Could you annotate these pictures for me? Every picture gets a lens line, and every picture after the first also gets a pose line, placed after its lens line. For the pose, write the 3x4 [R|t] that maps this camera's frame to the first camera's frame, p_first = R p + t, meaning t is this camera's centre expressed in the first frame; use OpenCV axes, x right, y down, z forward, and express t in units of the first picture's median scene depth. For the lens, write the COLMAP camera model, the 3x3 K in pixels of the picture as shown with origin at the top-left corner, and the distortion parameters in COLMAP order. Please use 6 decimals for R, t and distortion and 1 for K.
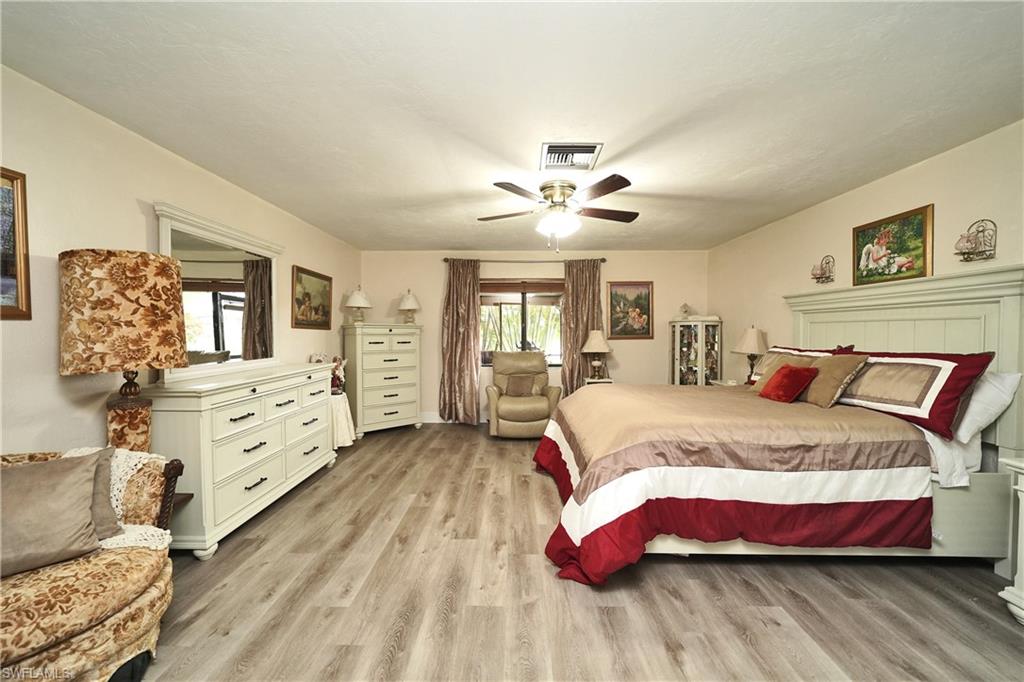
lens RADIAL K [[381.2, 0, 512.0], [0, 381.2, 341.0], [0, 0, 1]] dist [-0.001102, -0.000072]
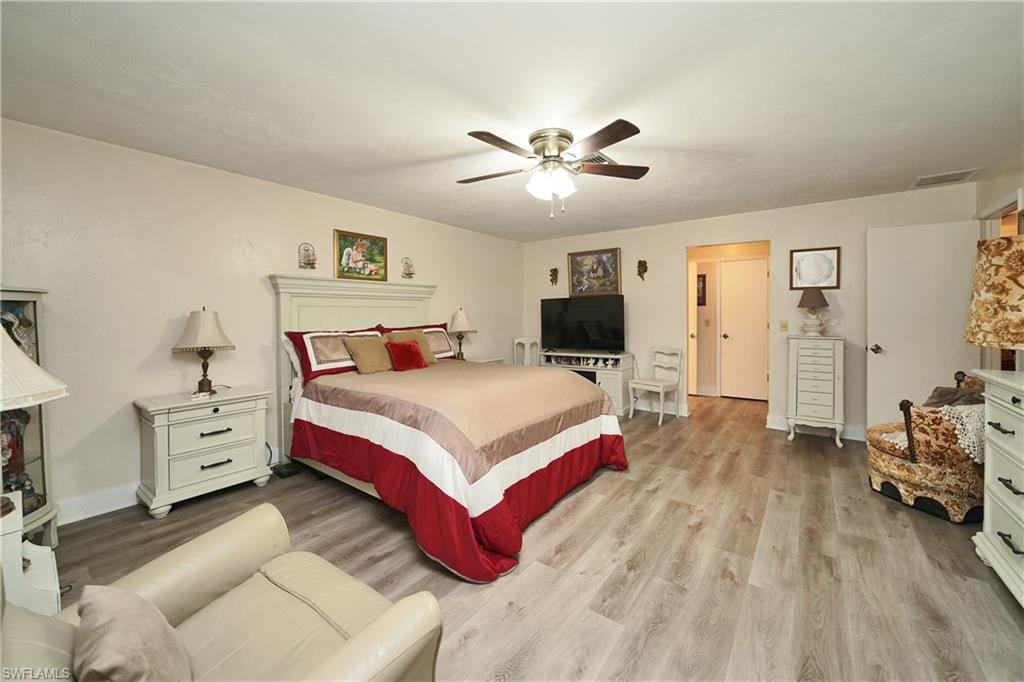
lens RADIAL K [[401.0, 0, 515.3], [0, 401.0, 323.2], [0, 0, 1]] dist [0.000649, 0.000131]
pose [[-0.805874, -0.011428, 0.591976, -0.379204], [0.019858, 0.998730, 0.046313, -0.054178], [-0.591754, 0.049078, -0.804623, 1.999425]]
